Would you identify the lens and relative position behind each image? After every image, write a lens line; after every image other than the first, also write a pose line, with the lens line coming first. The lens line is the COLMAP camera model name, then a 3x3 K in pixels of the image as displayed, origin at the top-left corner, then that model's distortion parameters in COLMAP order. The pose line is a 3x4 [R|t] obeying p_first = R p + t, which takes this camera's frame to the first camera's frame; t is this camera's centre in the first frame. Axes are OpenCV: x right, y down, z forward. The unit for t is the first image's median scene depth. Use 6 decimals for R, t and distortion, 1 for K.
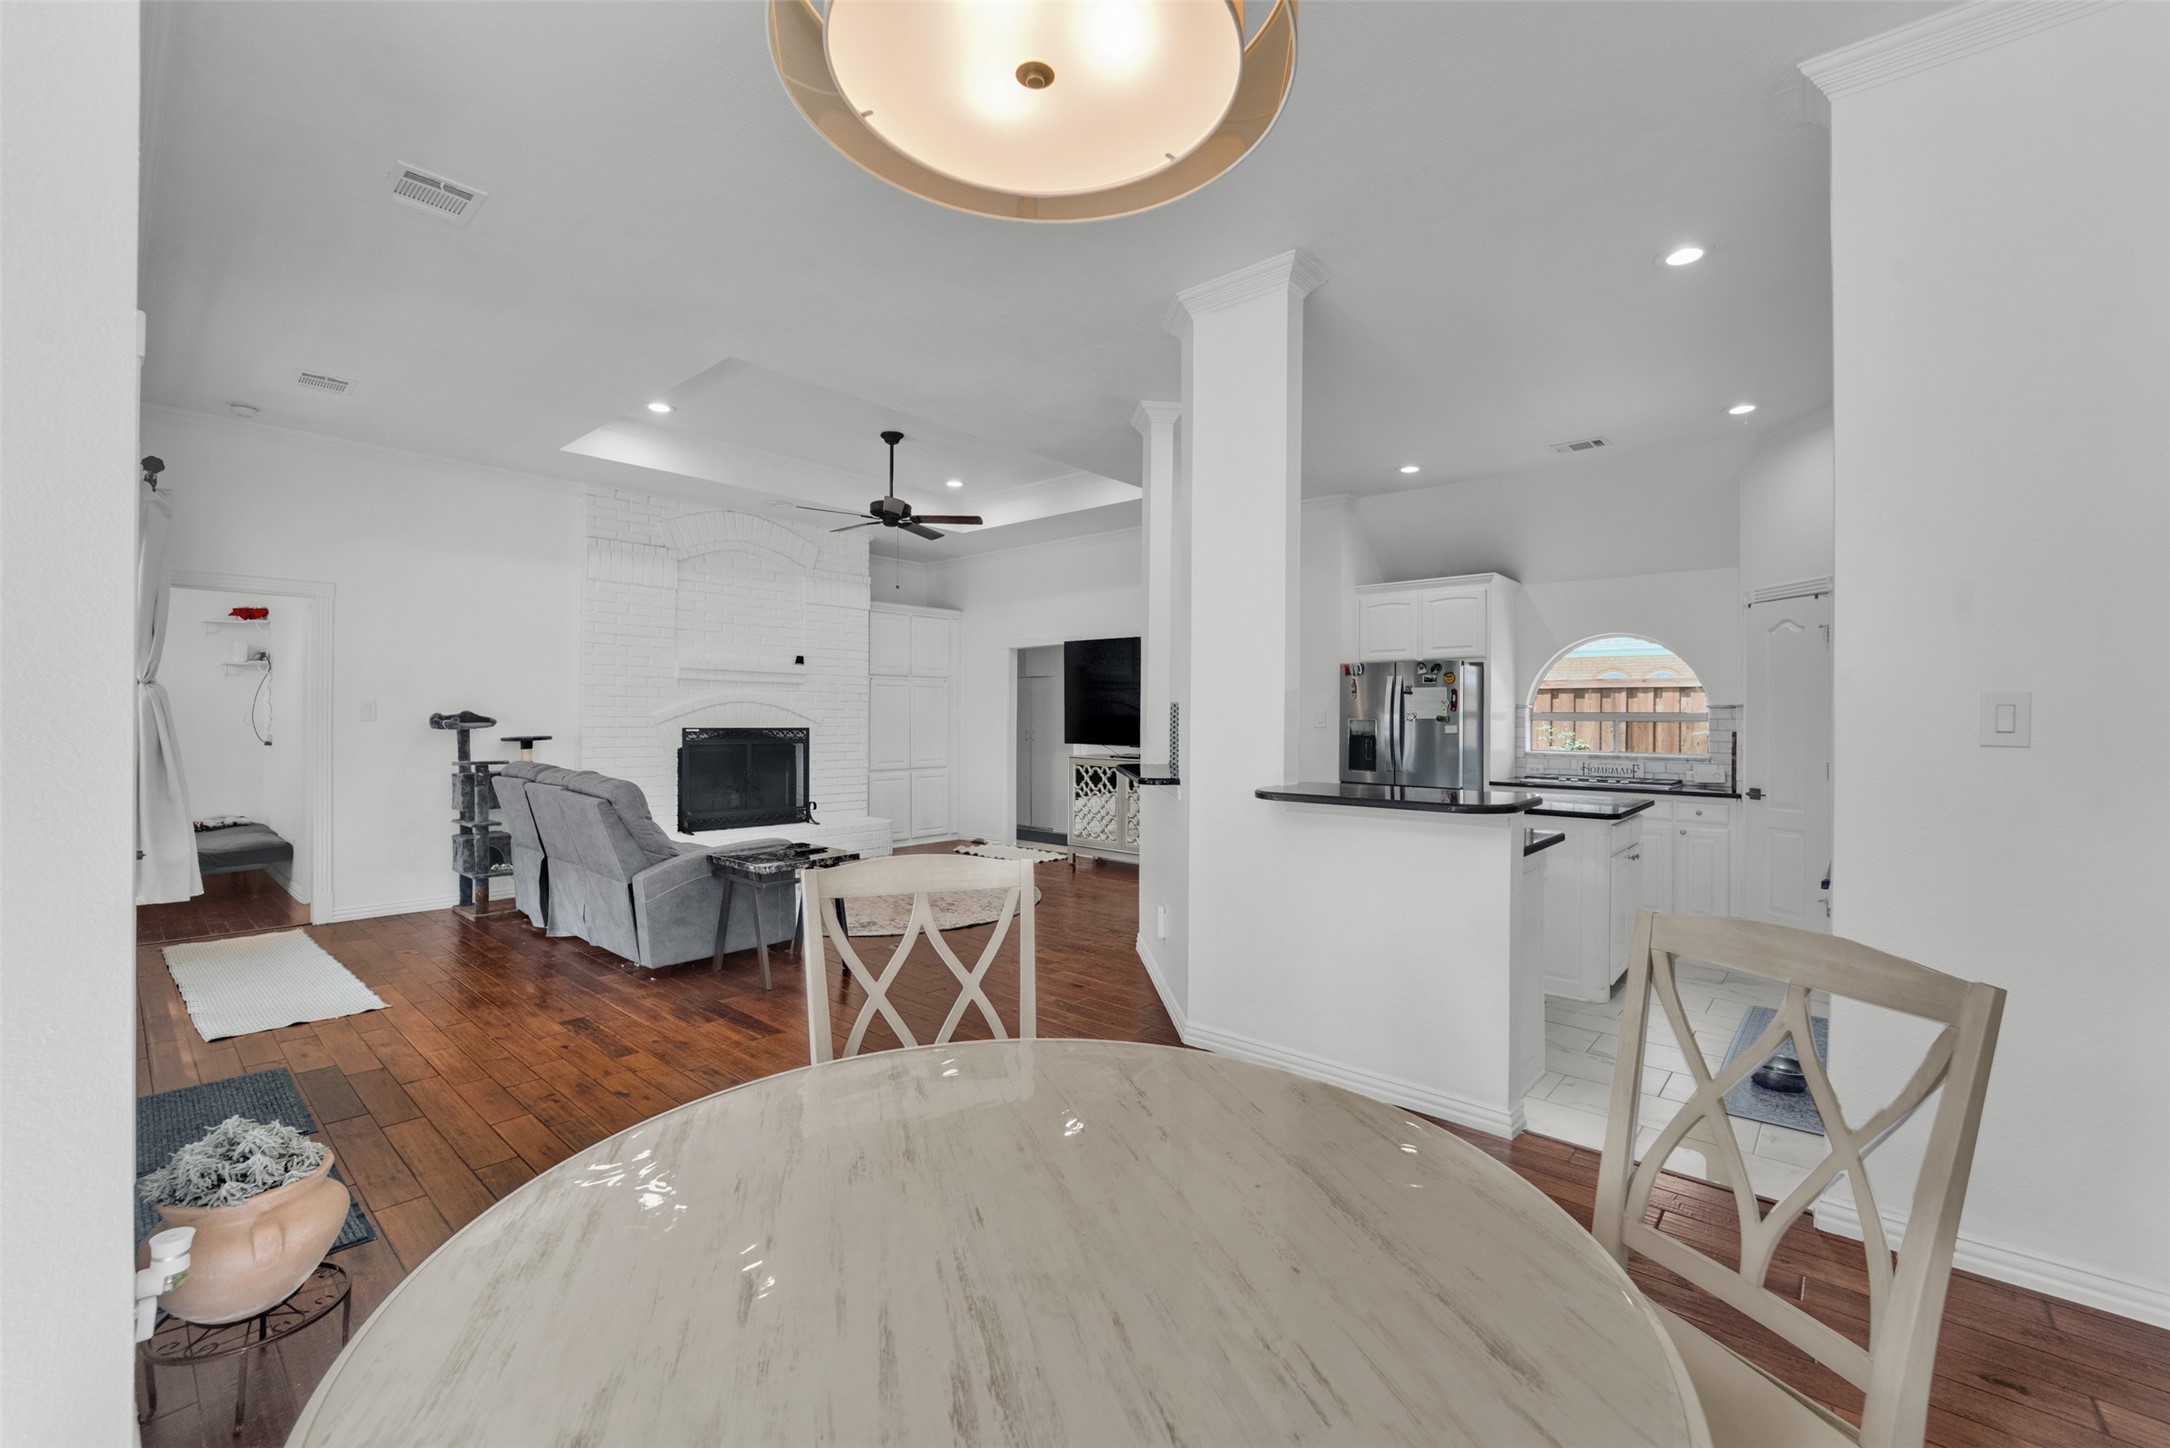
lens RADIAL K [[884.1, 0, 1103.6], [0, 884.1, 712.6], [0, 0, 1]] dist [-0.016664, -0.000065]
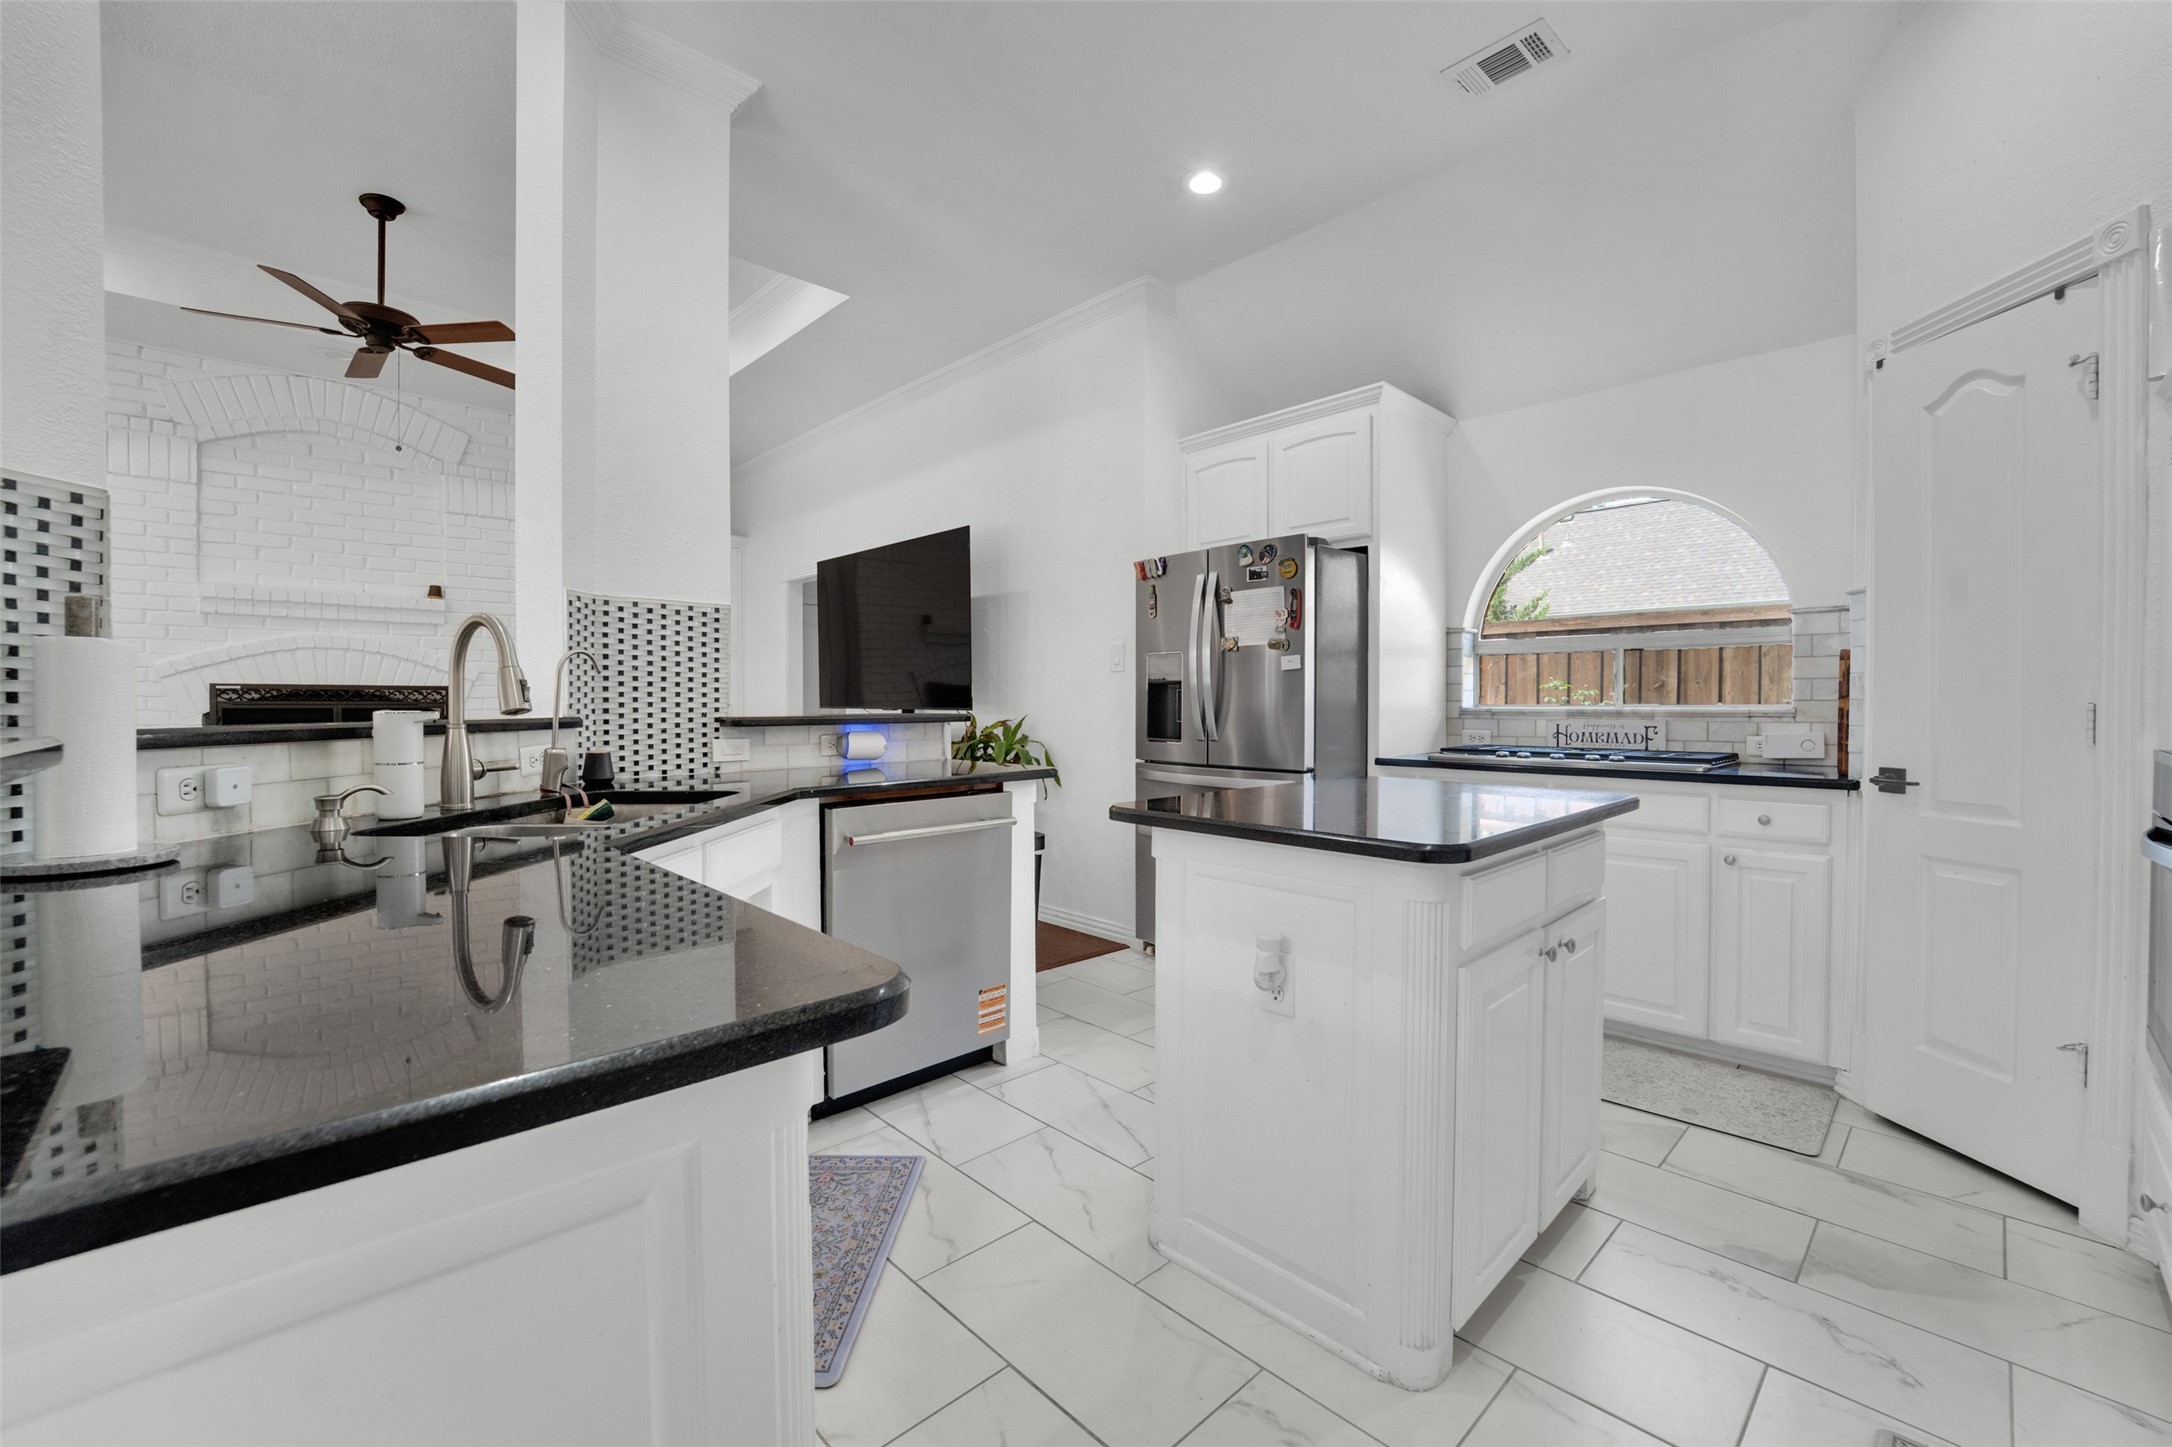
lens RADIAL K [[884.9, 0, 1088.0], [0, 884.9, 713.8], [0, 0, 1]] dist [-0.016664, -0.000065]
pose [[0.995748, -0.006830, -0.091870, 0.311739], [0.008614, 0.999782, 0.019033, 0.038579], [0.091720, -0.019743, 0.995589, 0.430852]]
